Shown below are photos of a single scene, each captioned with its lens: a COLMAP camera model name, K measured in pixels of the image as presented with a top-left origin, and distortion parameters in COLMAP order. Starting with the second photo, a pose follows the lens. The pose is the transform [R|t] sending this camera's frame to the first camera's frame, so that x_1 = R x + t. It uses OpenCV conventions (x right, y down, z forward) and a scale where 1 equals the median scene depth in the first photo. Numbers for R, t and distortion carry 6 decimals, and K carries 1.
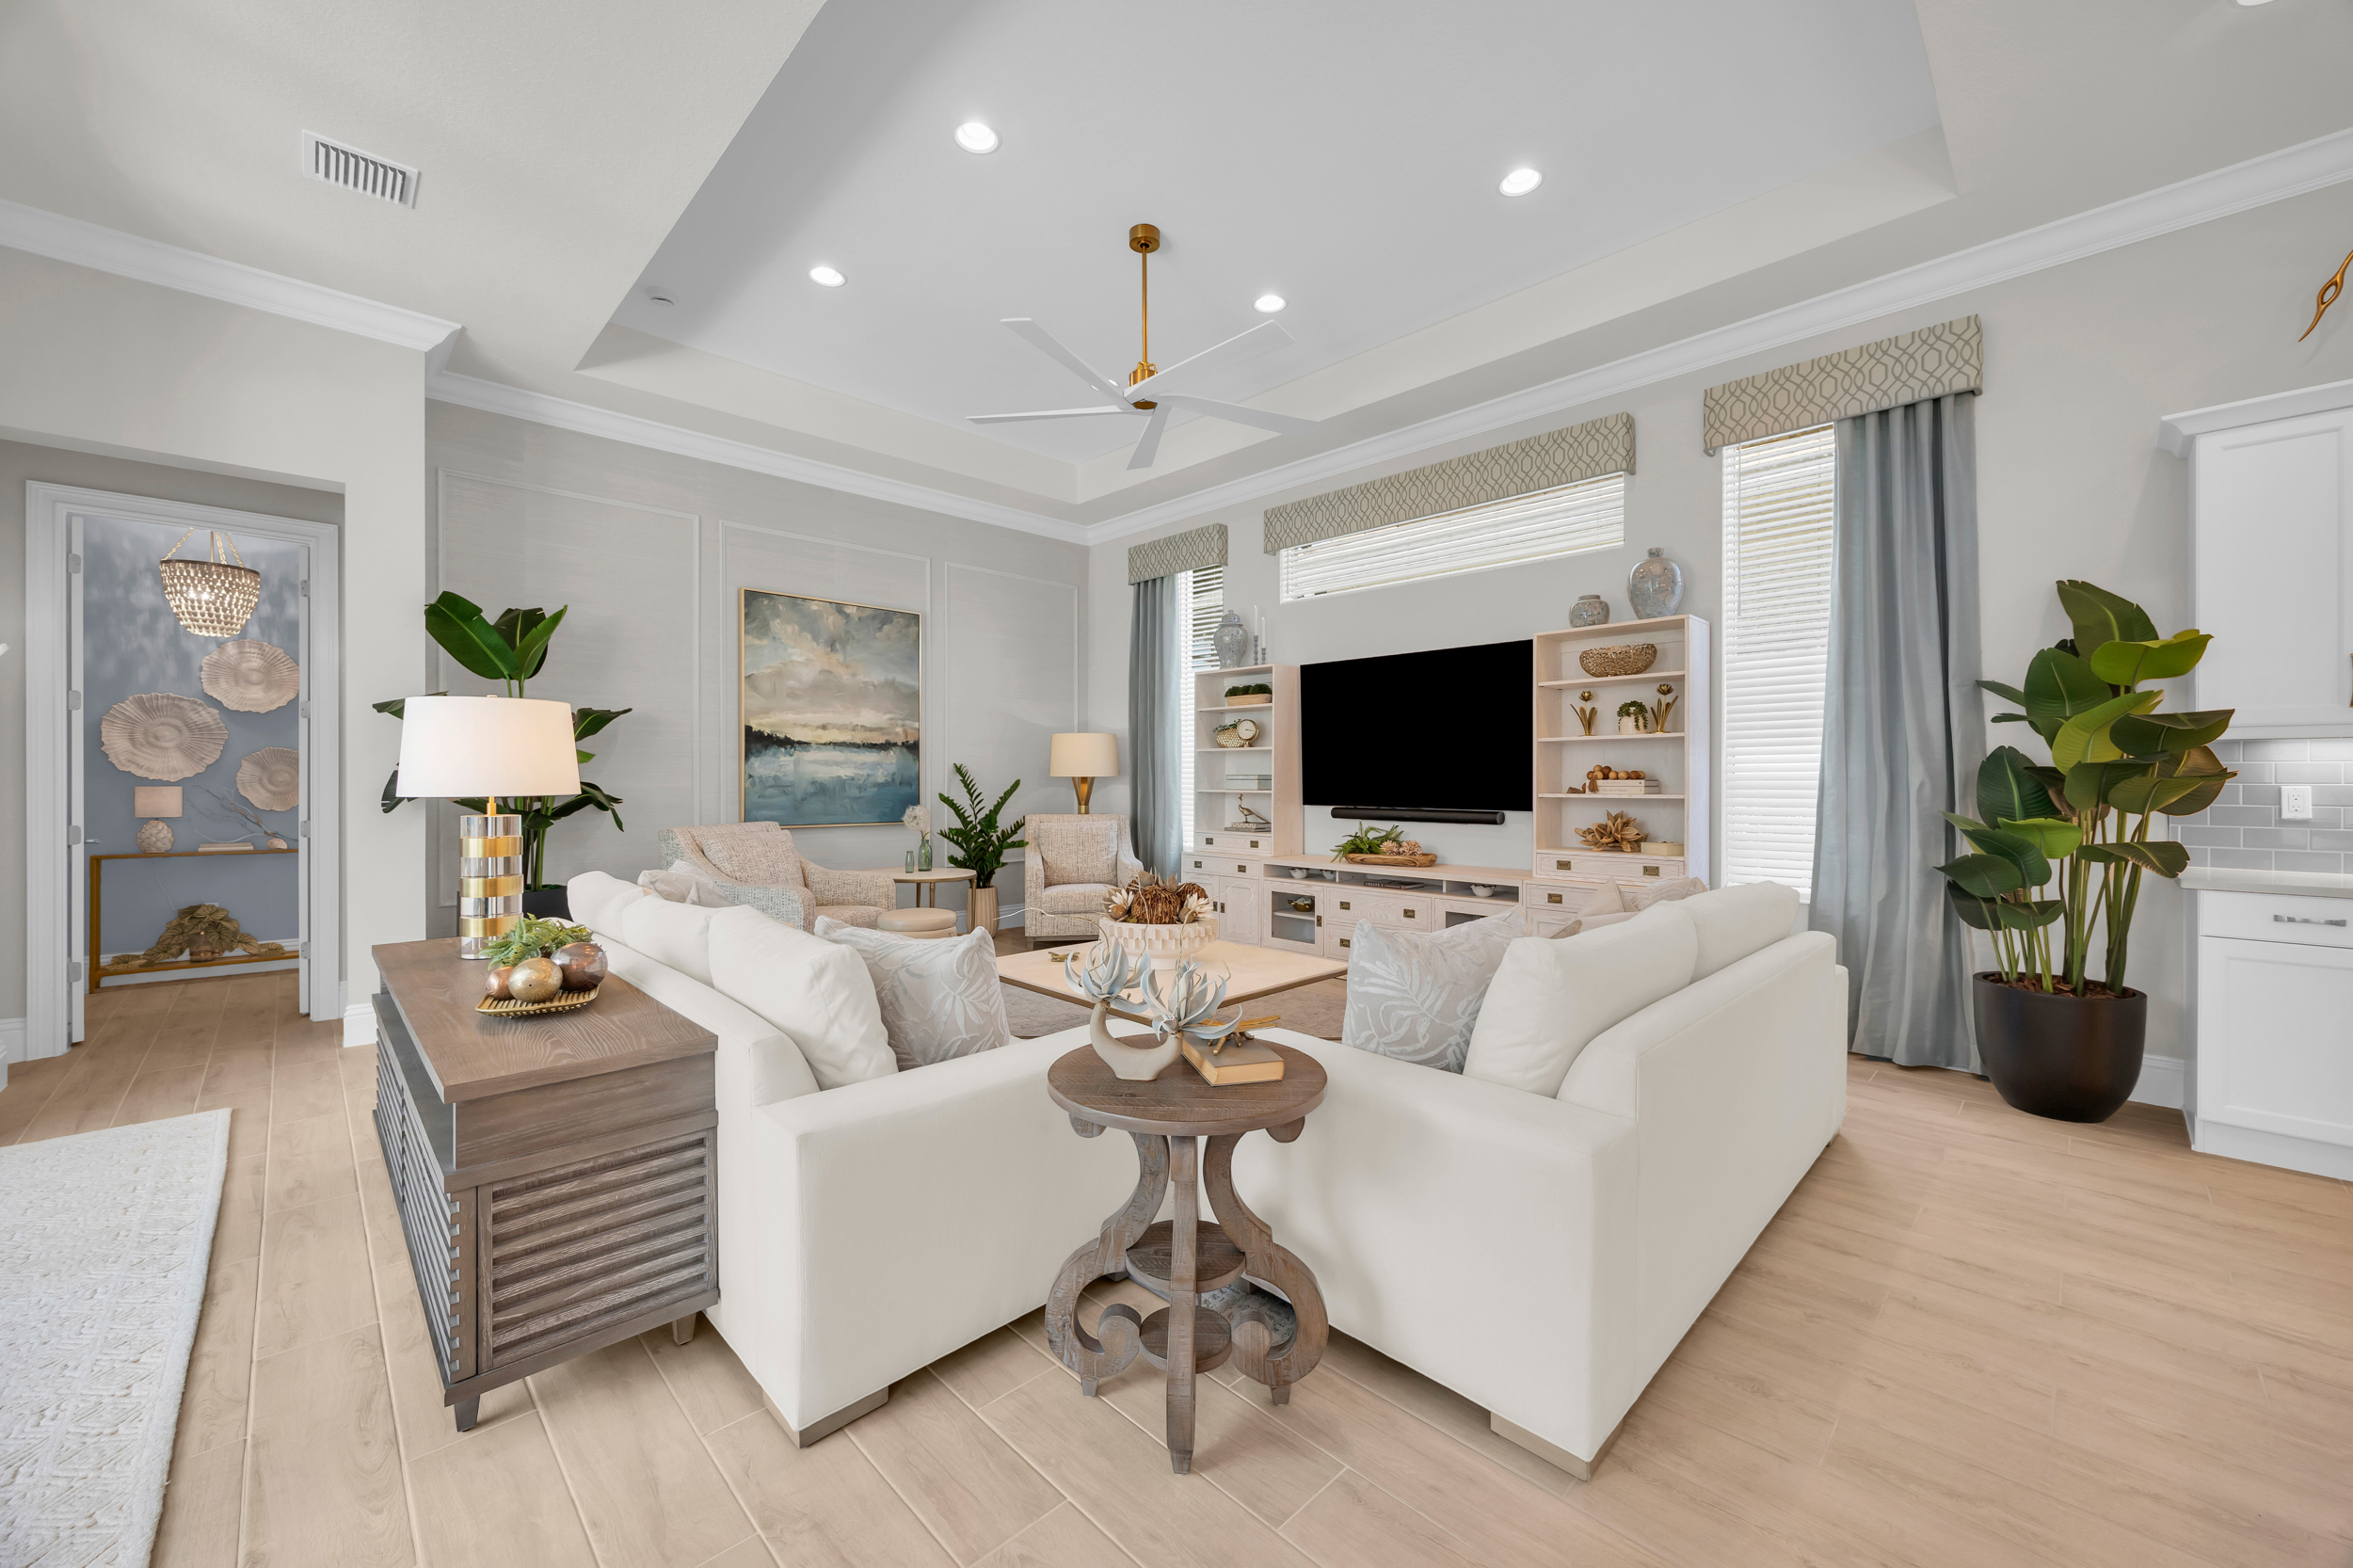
lens RADIAL K [[907.3, 0, 1175.3], [0, 907.3, 779.8], [0, 0, 1]] dist [-0.001777, -0.000138]
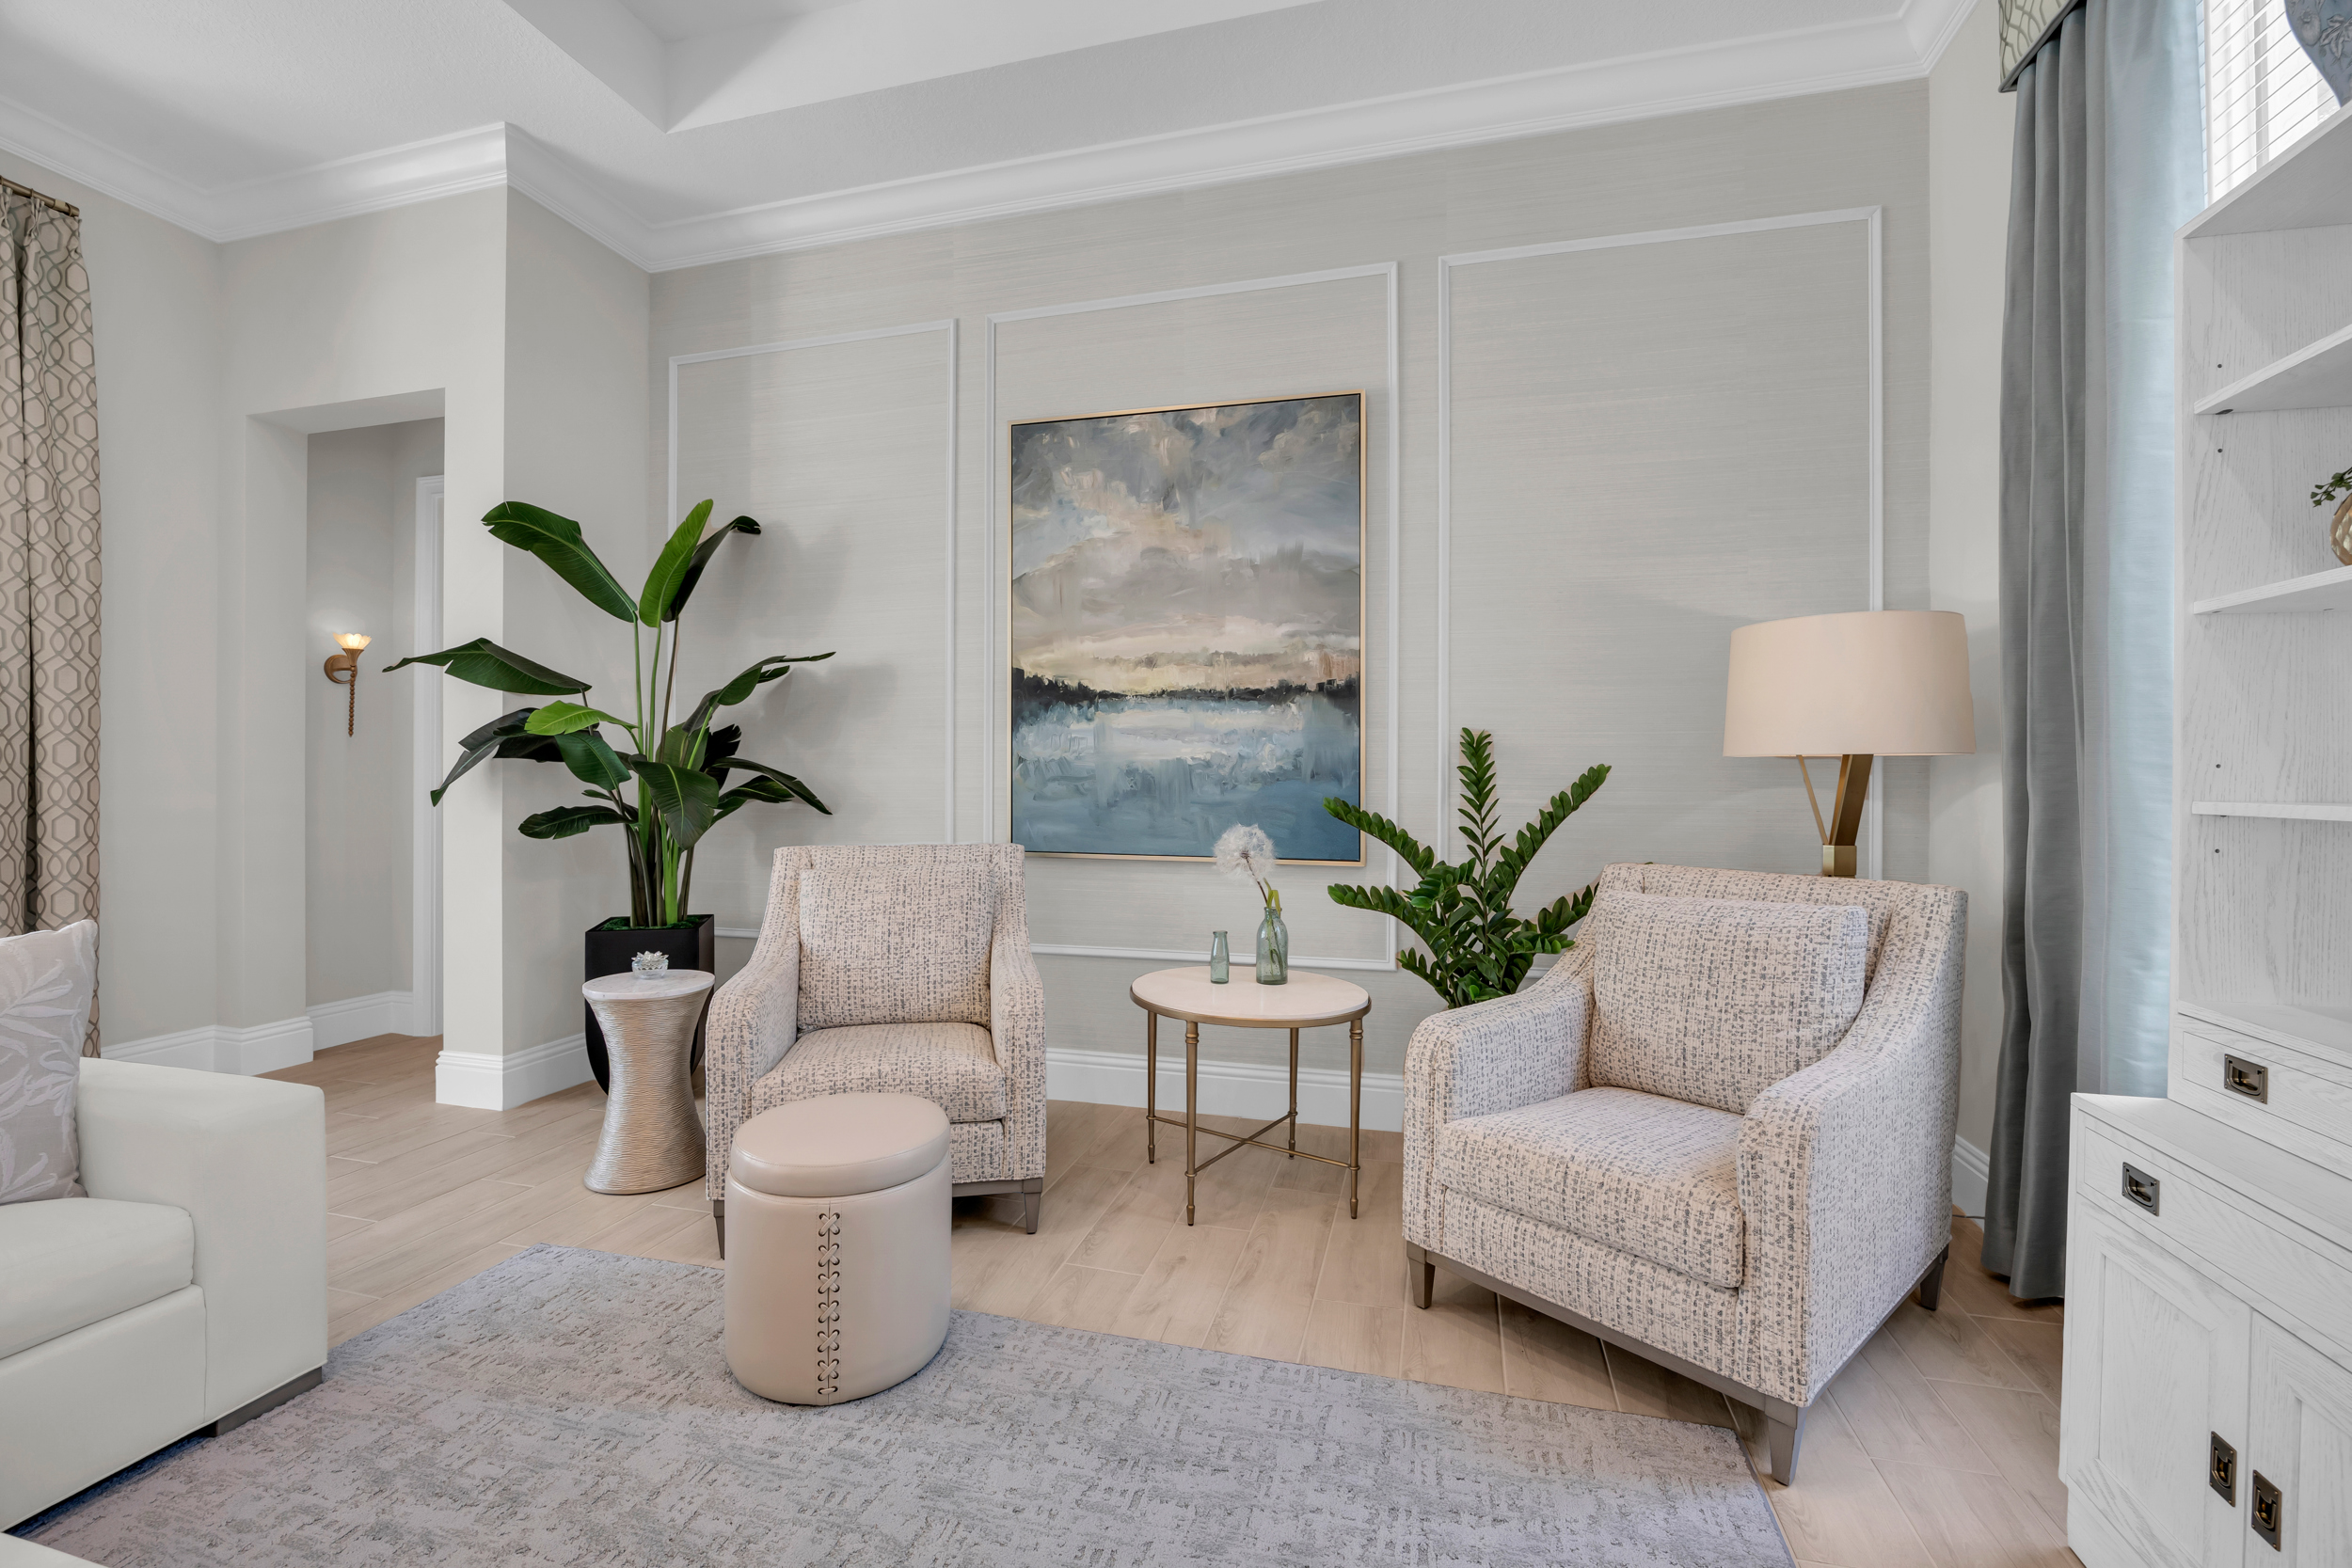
lens RADIAL K [[1015.6, 0, 1176.0], [0, 1015.6, 784.0], [0, 0, 1]] dist [-0.020769, -0.000002]
pose [[0.499812, 0.006052, -0.866113, 0.117061], [-0.006494, 0.999974, 0.003240, 0.008363], [0.866110, 0.004005, 0.499838, 0.790770]]
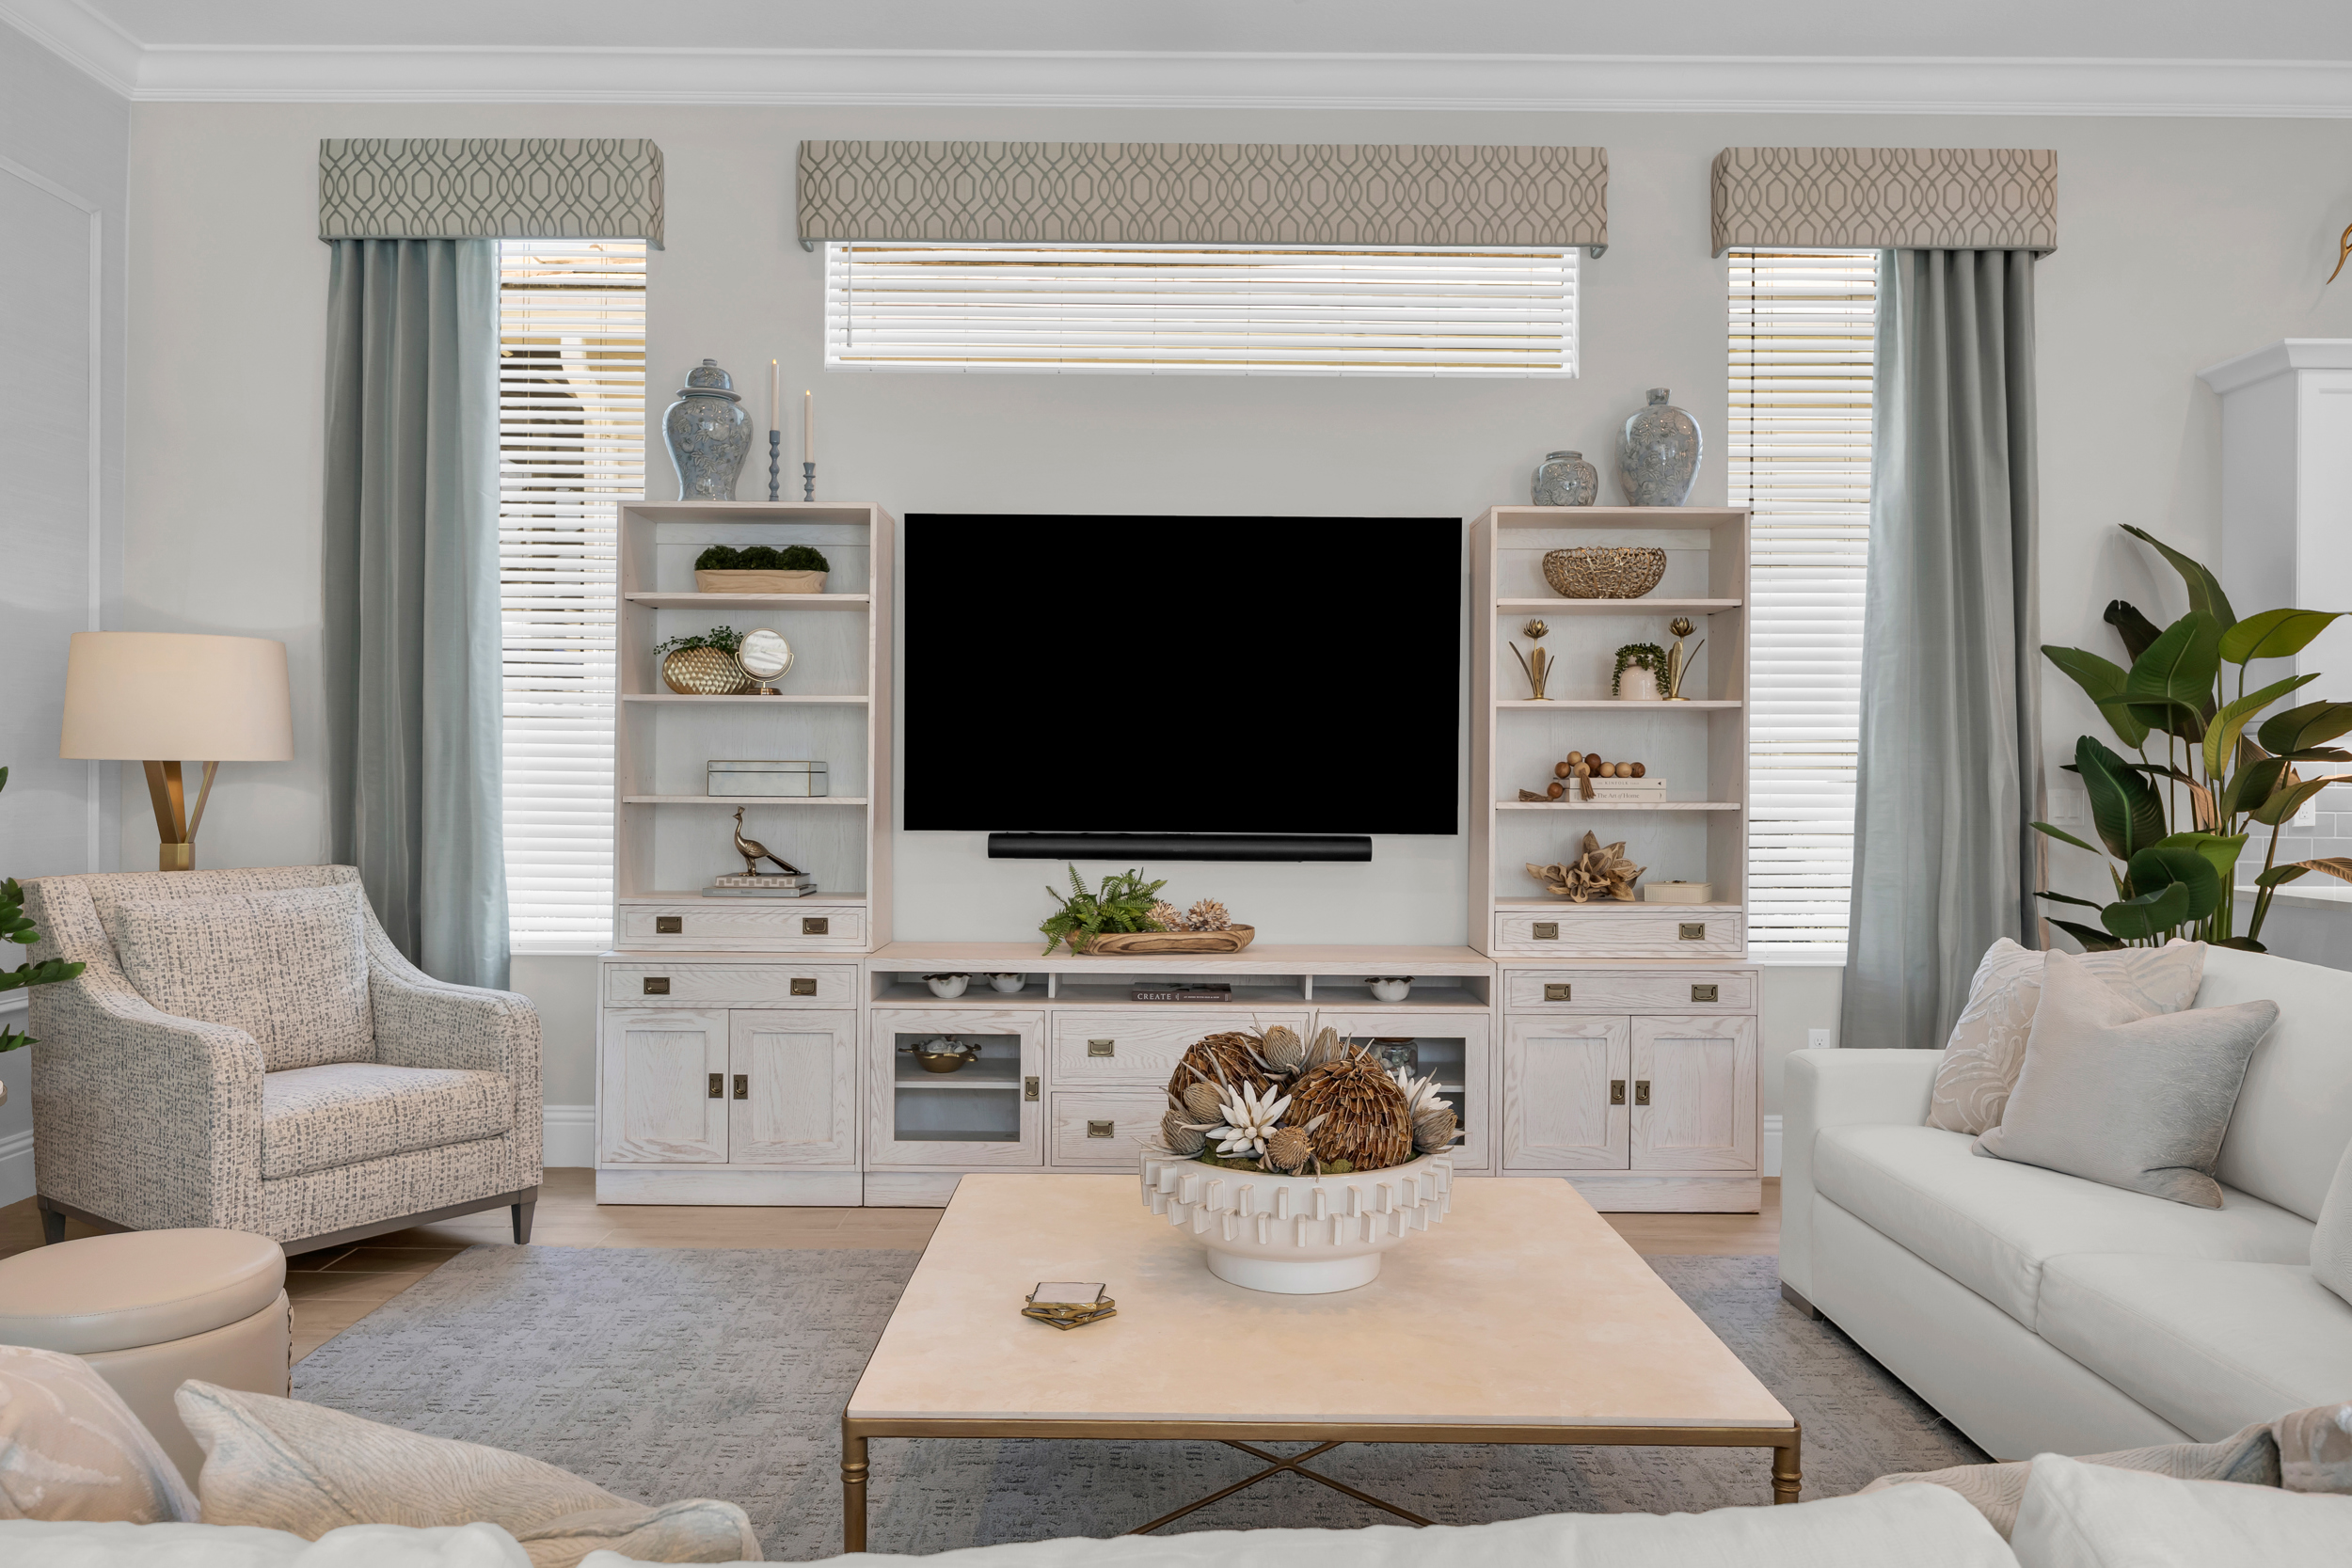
lens RADIAL K [[1634.2, 0, 1176.0], [0, 1634.2, 784.0], [0, 0, 1]] dist [-0.007110, -0.000916]
pose [[0.697186, -0.000594, 0.716890, -0.363157], [-0.005527, 0.999965, 0.006204, -0.000981], [-0.716869, -0.008288, 0.697158, 0.374428]]
